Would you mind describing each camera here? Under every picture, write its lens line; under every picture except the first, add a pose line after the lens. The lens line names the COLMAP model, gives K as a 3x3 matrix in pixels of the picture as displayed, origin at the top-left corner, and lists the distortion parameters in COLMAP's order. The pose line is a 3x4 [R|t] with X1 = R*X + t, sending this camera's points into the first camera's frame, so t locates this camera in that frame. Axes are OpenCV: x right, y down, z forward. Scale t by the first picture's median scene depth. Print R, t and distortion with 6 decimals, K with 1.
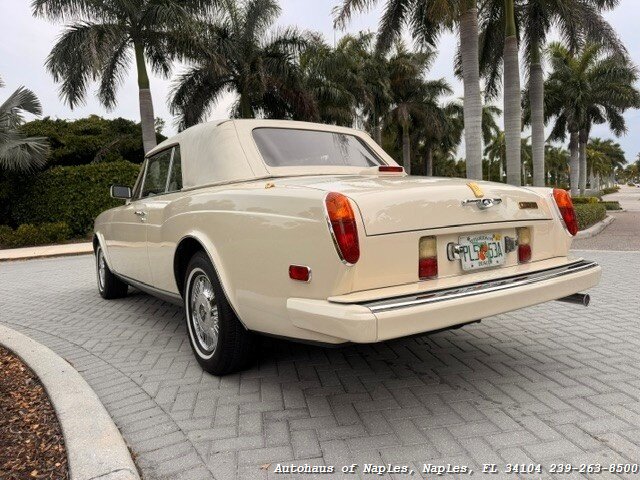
lens RADIAL K [[463.2, 0, 321.6], [0, 463.2, 239.2], [0, 0, 1]] dist [0.020798, -0.039066]
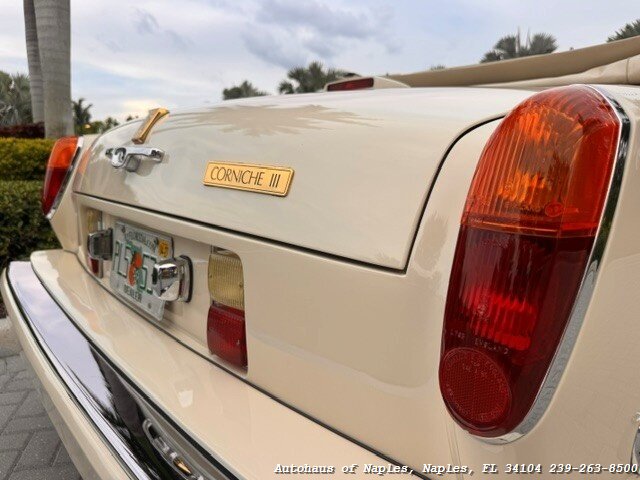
lens RADIAL K [[463.2, 0, 321.6], [0, 463.2, 239.2], [0, 0, 1]] dist [0.020798, -0.039066]
pose [[0.110799, 0.200516, -0.973405, 0.090295], [-0.104044, 0.976394, 0.189289, -0.011531], [0.988382, 0.080304, 0.129046, 0.127339]]
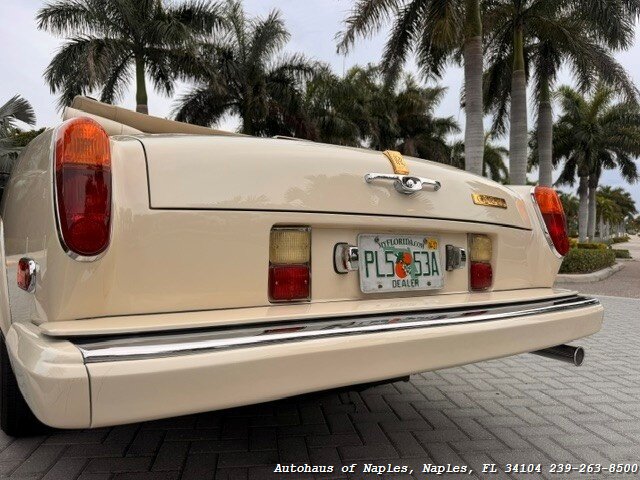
lens RADIAL K [[463.2, 0, 321.6], [0, 463.2, 239.2], [0, 0, 1]] dist [0.020798, -0.039066]
pose [[0.998110, 0.059095, -0.016859, 0.028628], [-0.060145, 0.995686, -0.070657, 0.004955], [0.012611, 0.071538, 0.997358, 0.045495]]
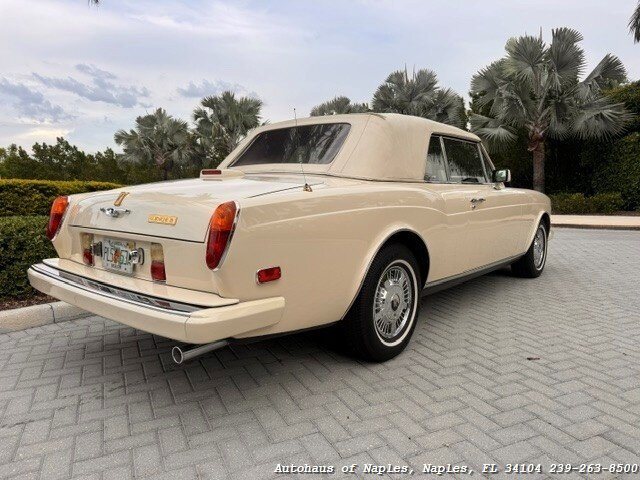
lens RADIAL K [[463.2, 0, 321.6], [0, 463.2, 239.2], [0, 0, 1]] dist [0.020798, -0.039066]
pose [[0.275169, 0.149723, -0.949666, 0.170223], [-0.075616, 0.988109, 0.133874, -0.021769], [0.958418, 0.034972, 0.283218, 0.131029]]
